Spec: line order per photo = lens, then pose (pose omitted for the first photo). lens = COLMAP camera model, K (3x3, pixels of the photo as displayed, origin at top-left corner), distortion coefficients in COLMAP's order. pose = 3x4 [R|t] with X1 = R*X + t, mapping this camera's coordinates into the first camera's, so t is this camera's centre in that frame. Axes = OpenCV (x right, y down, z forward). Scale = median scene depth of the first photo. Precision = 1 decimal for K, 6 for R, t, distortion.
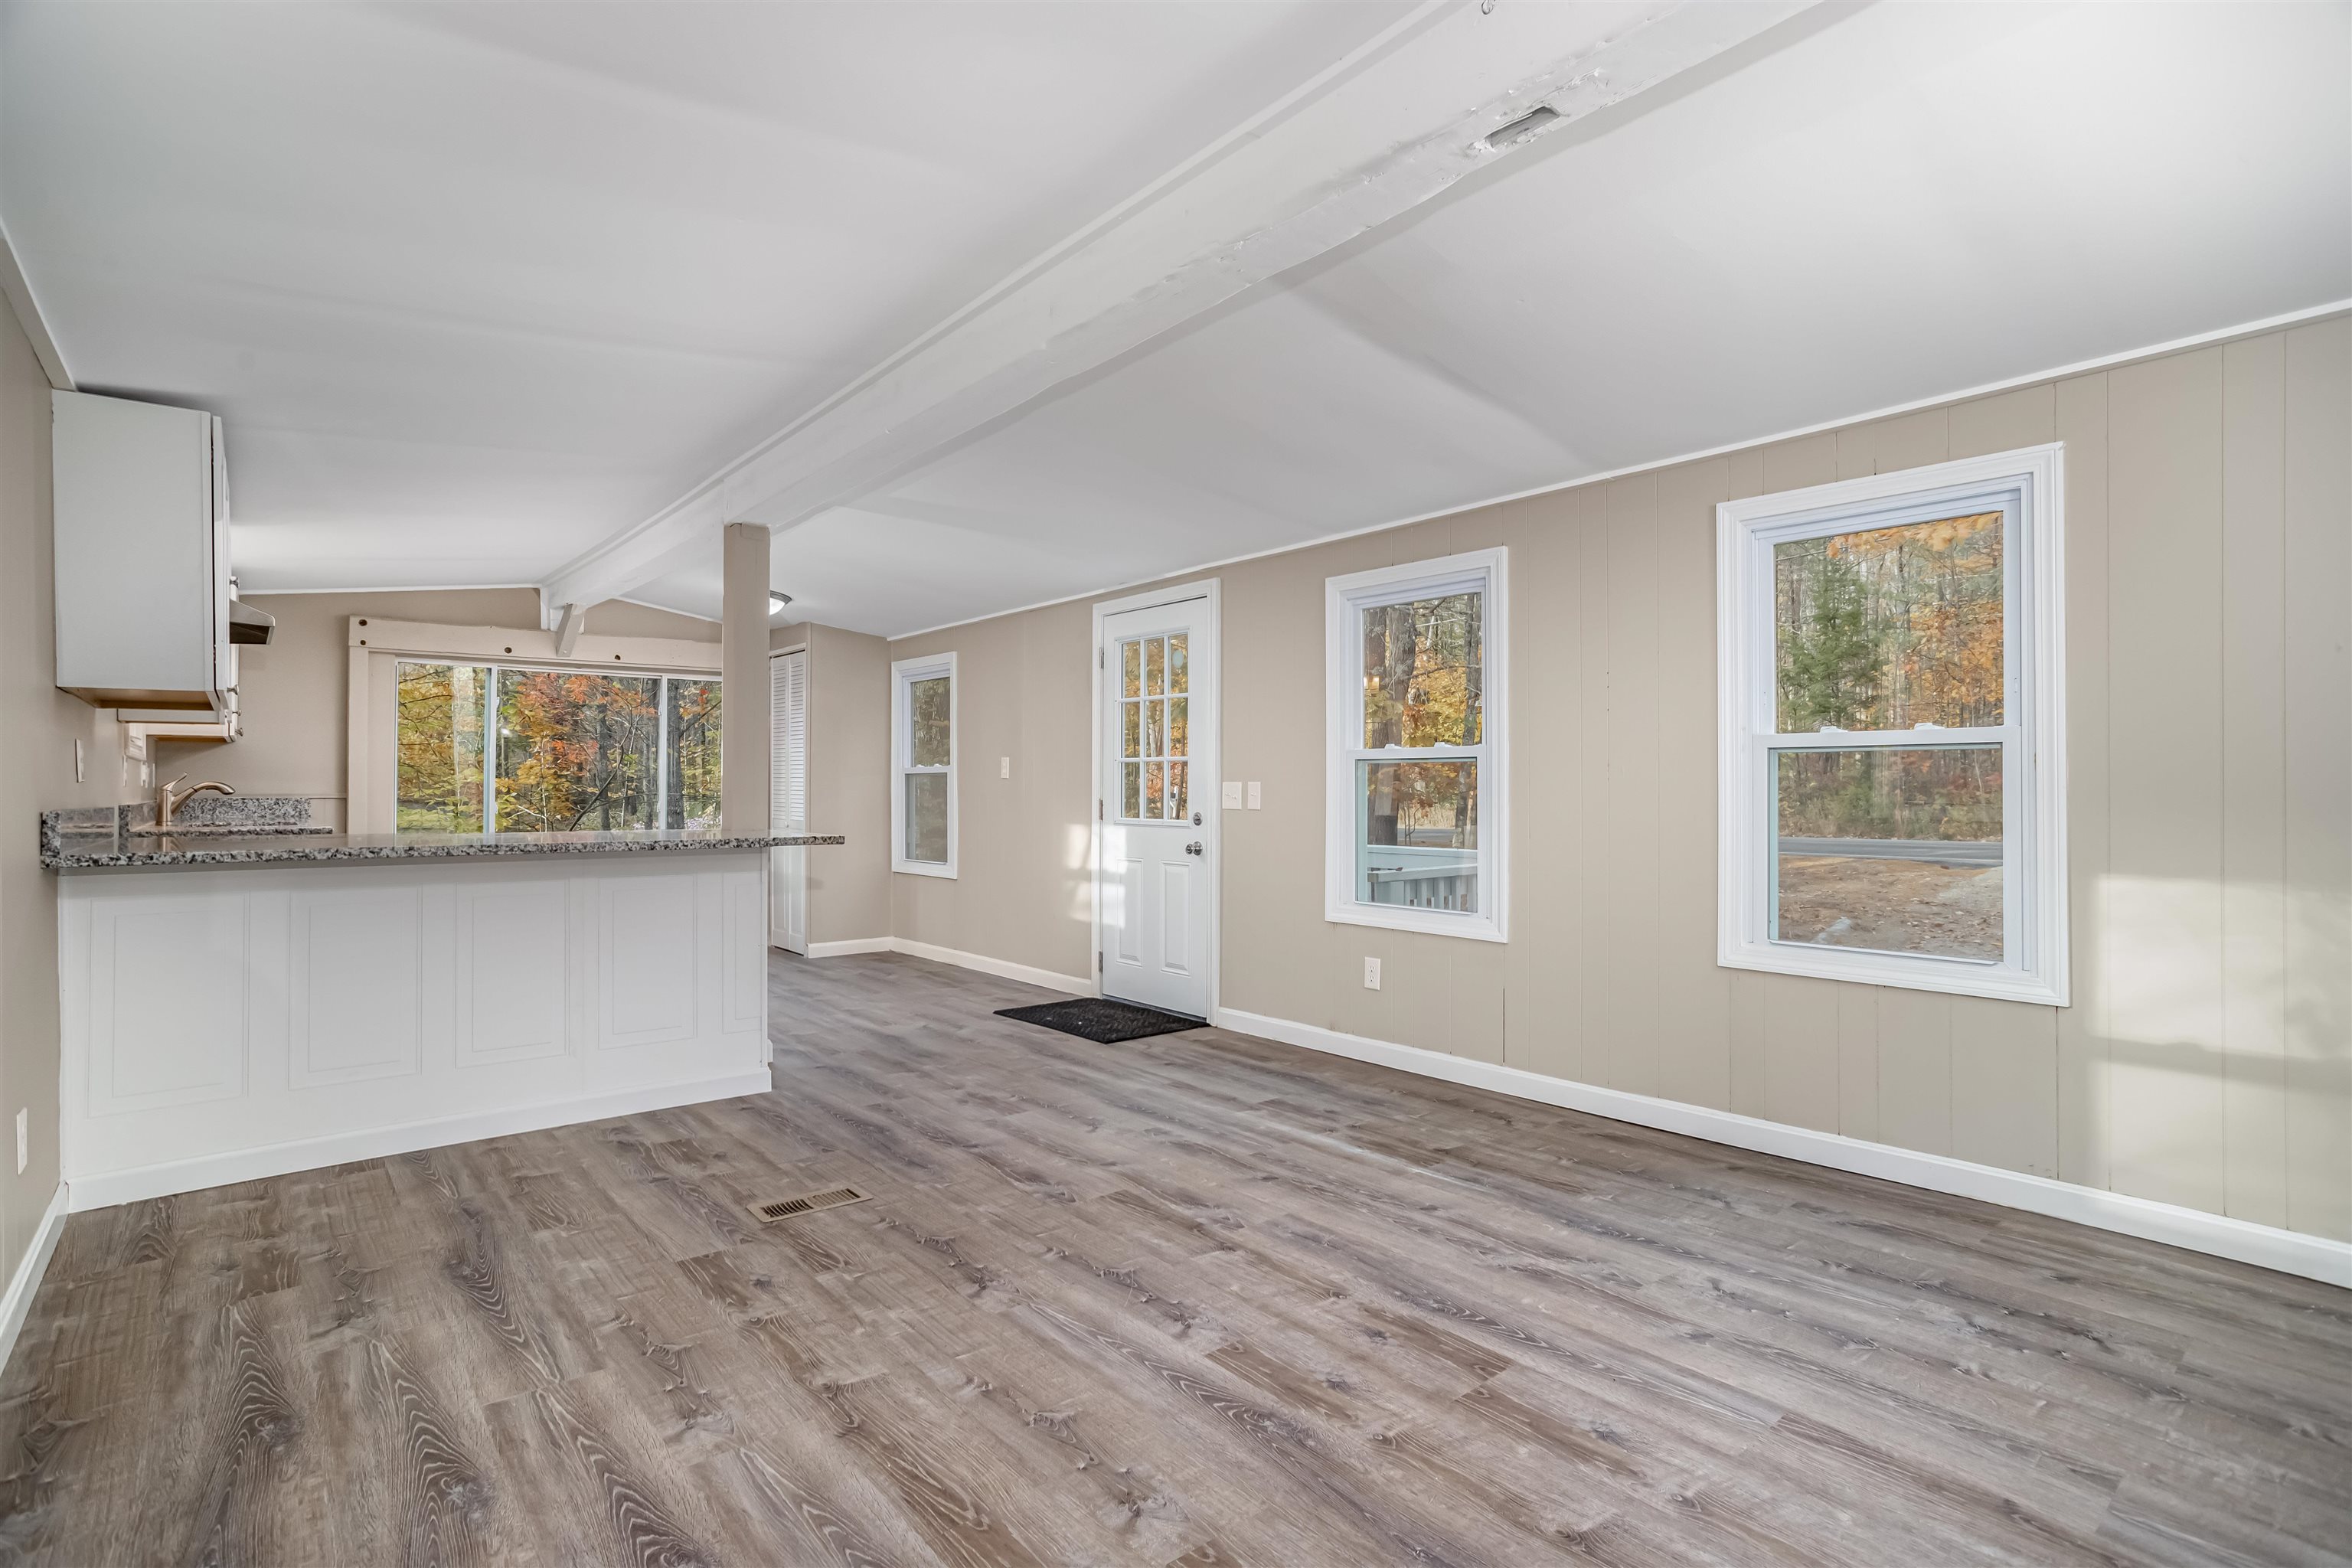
lens RADIAL K [[1093.3, 0, 1176.0], [0, 1093.3, 784.0], [0, 0, 1]] dist [-0.053593, 0.032097]
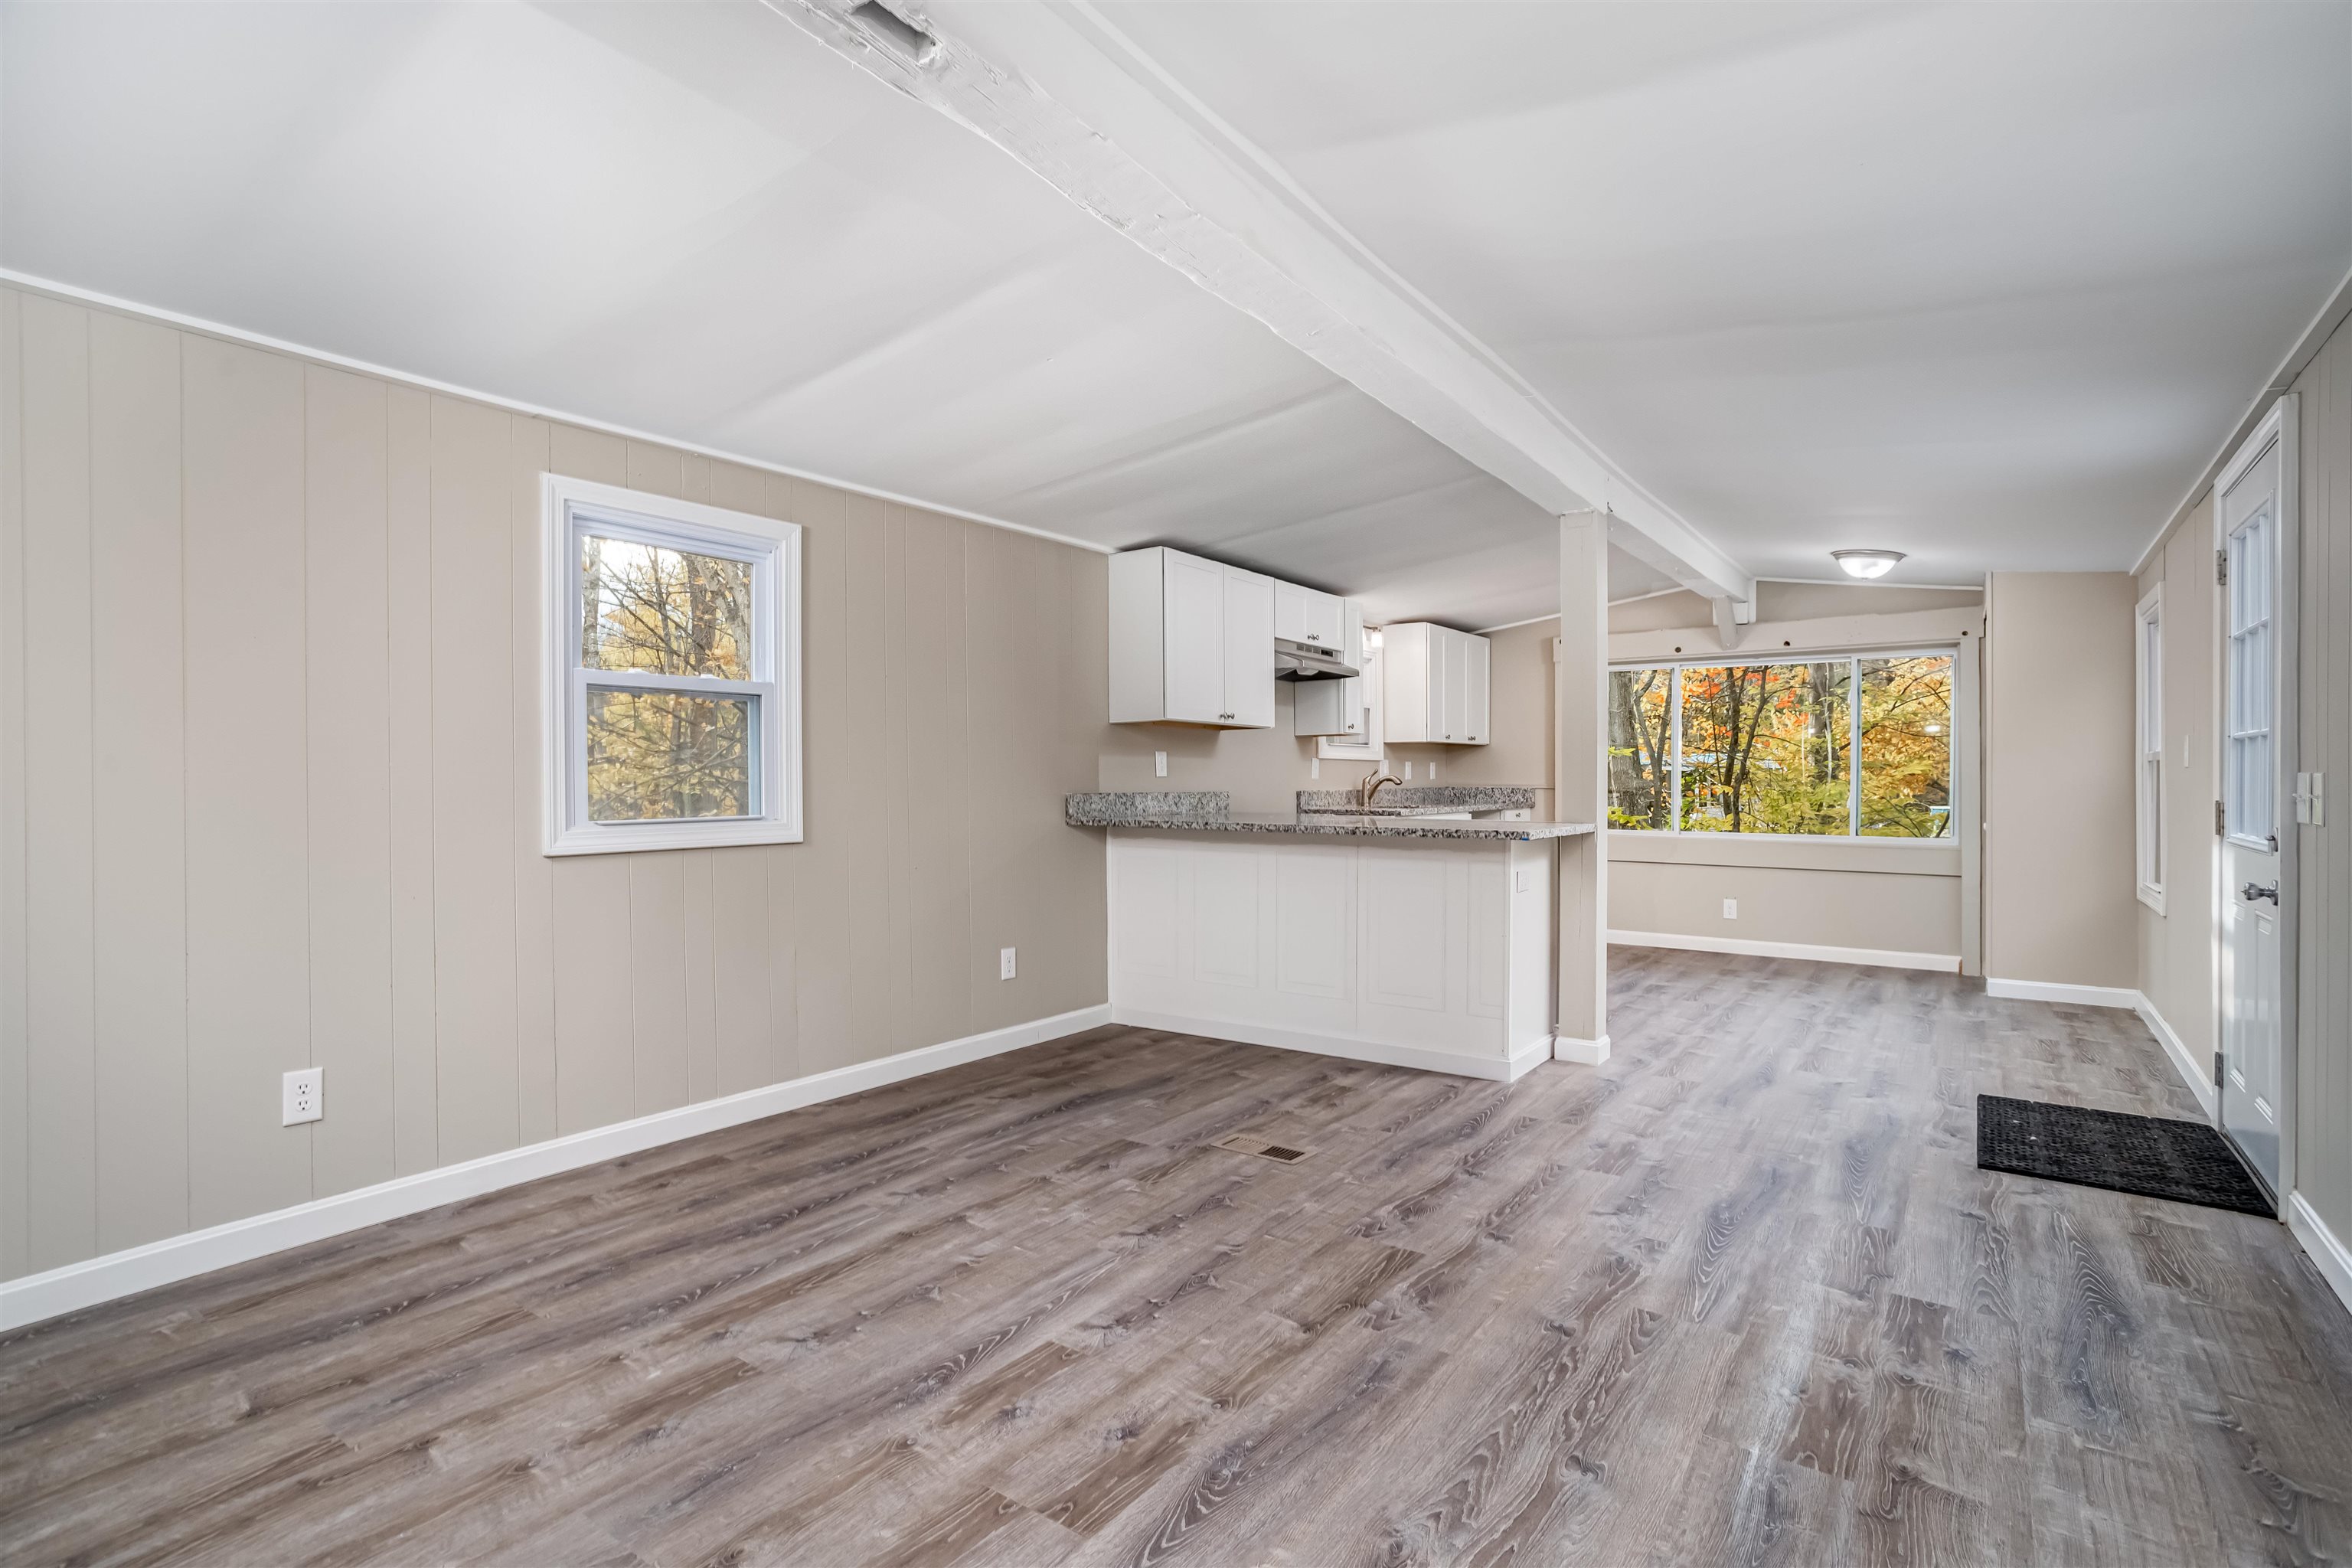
lens RADIAL K [[1154.1, 0, 1183.1], [0, 1154.1, 781.5], [0, 0, 1]] dist [-0.057502, 0.033970]
pose [[0.259178, 0.001325, -0.965829, 0.925473], [0.004302, 0.999988, 0.002526, 0.005521], [0.965820, -0.004810, 0.259169, 0.724691]]
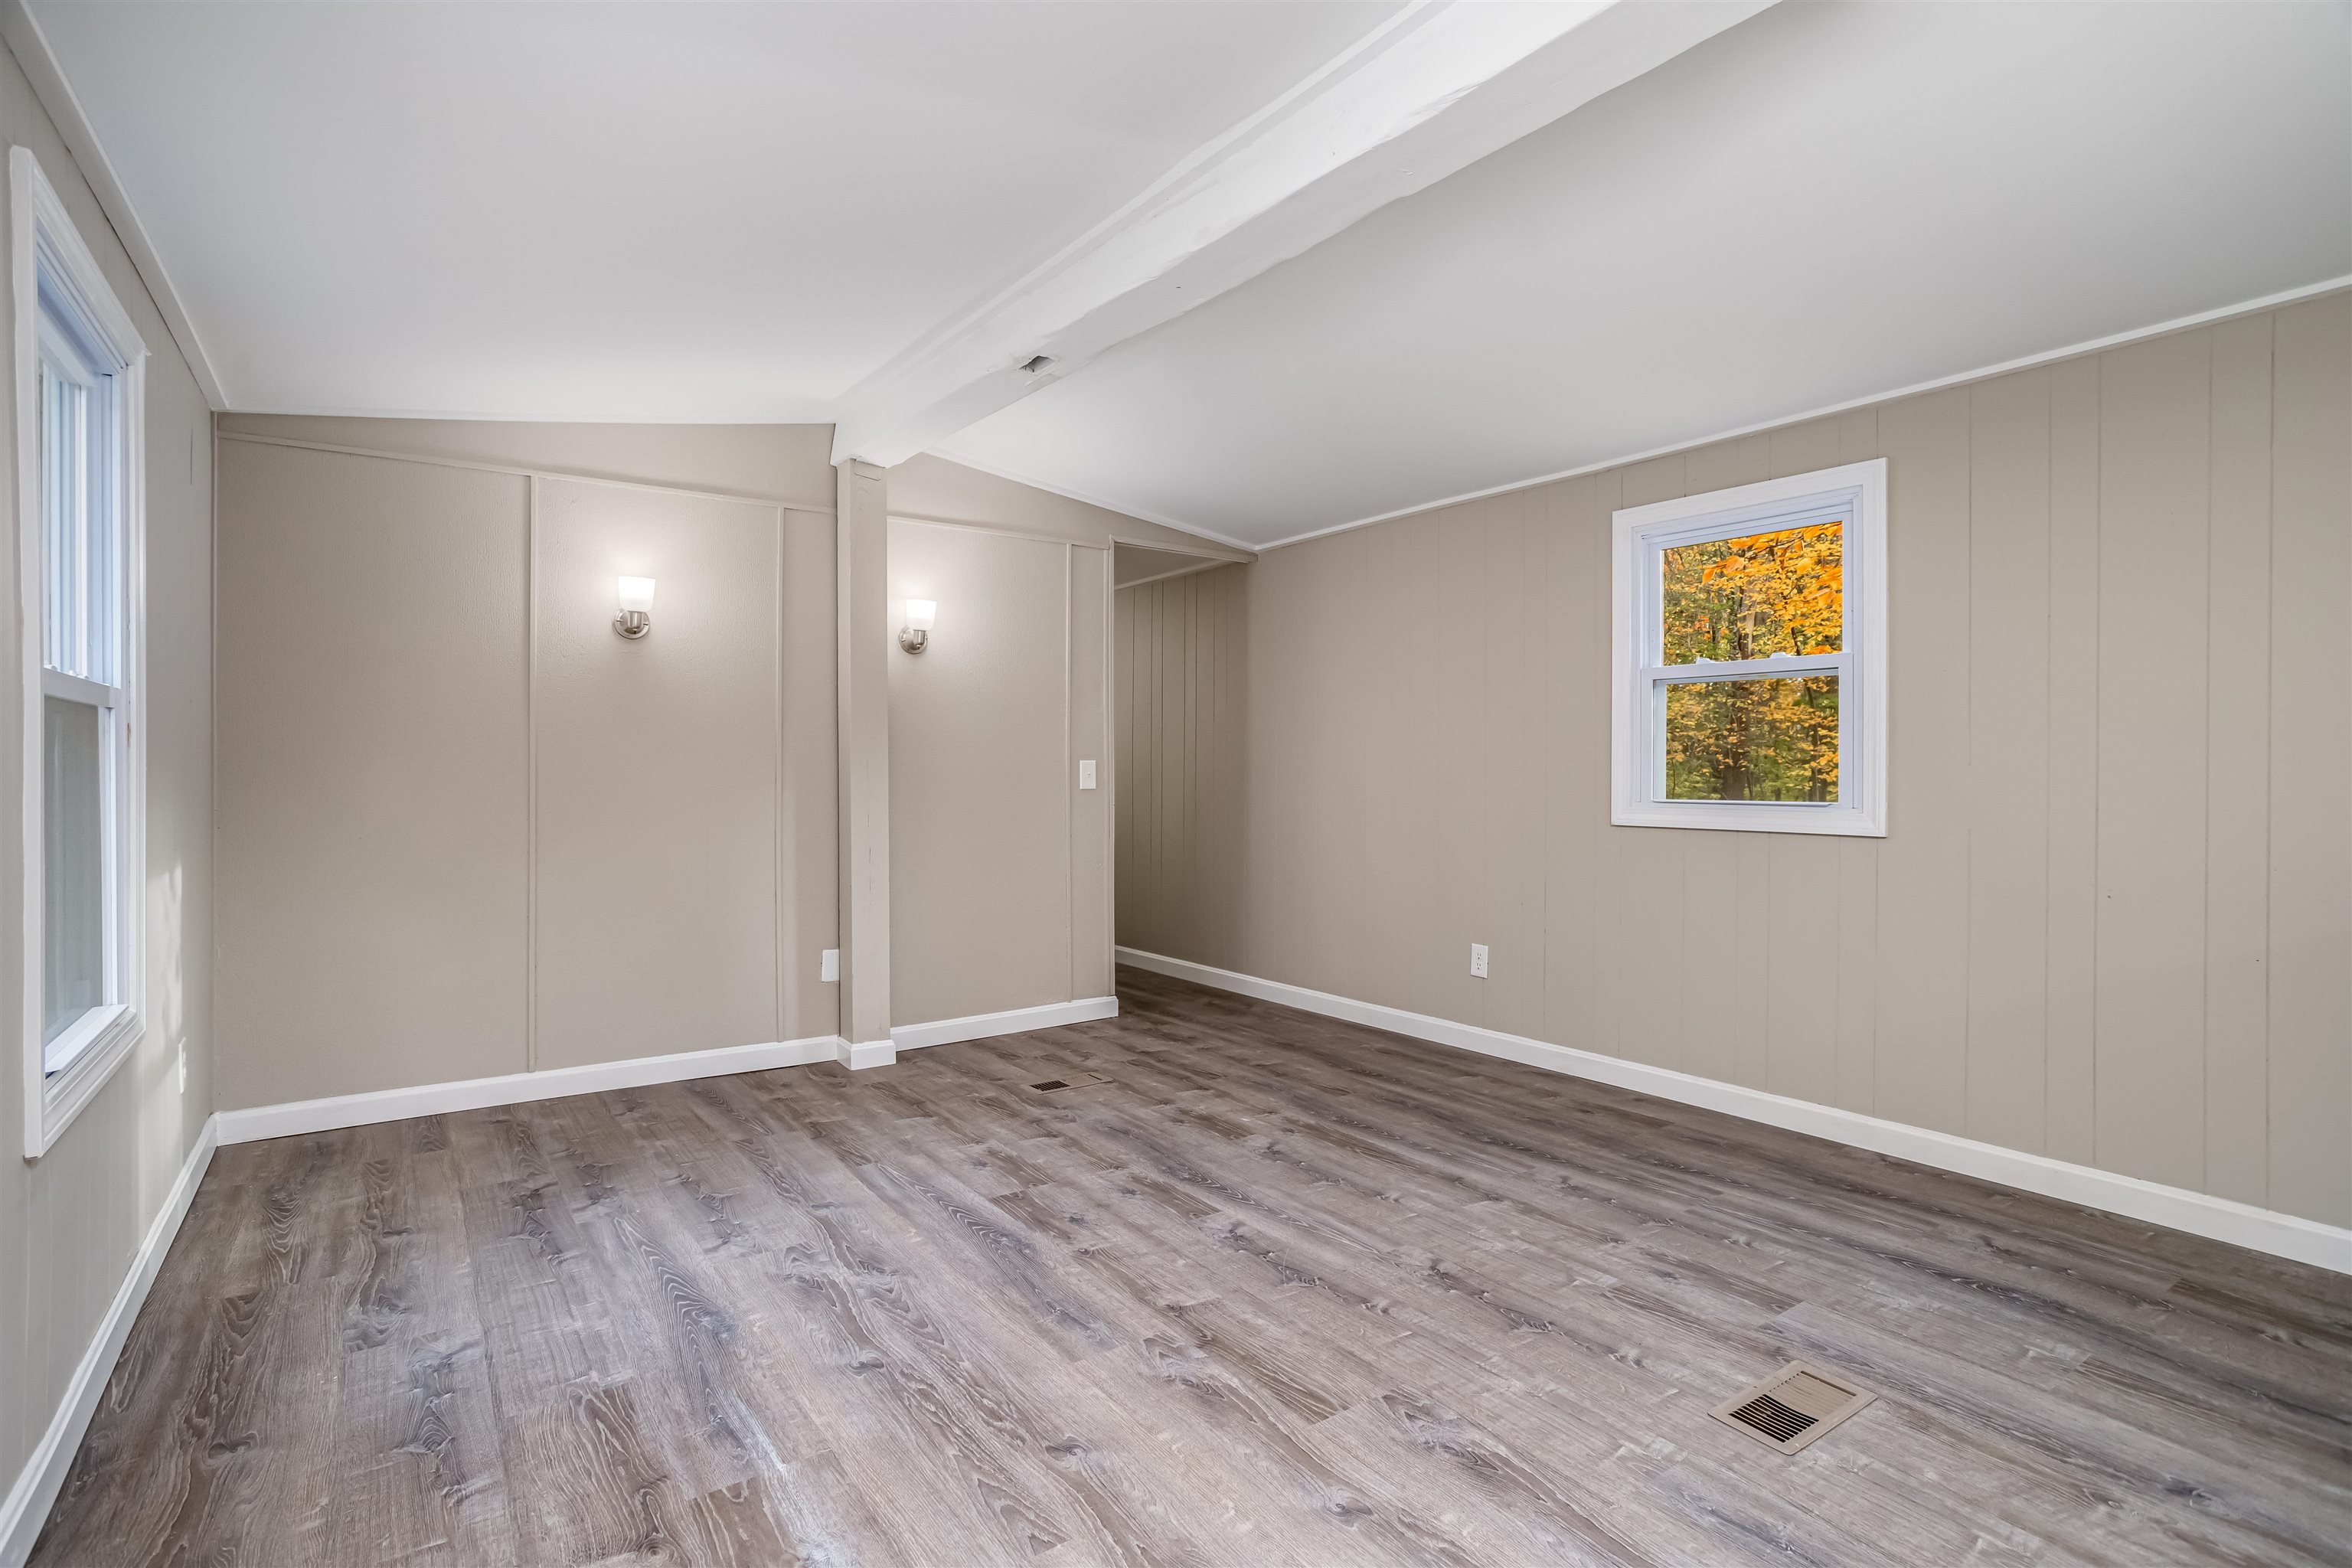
lens RADIAL K [[1154.1, 0, 1183.1], [0, 1154.1, 781.5], [0, 0, 1]] dist [-0.057502, 0.033970]
pose [[-0.996640, 0.001382, 0.081898, -0.034327], [0.002394, 0.999922, 0.012263, 0.005167], [-0.081875, 0.012418, -0.996565, 2.004664]]
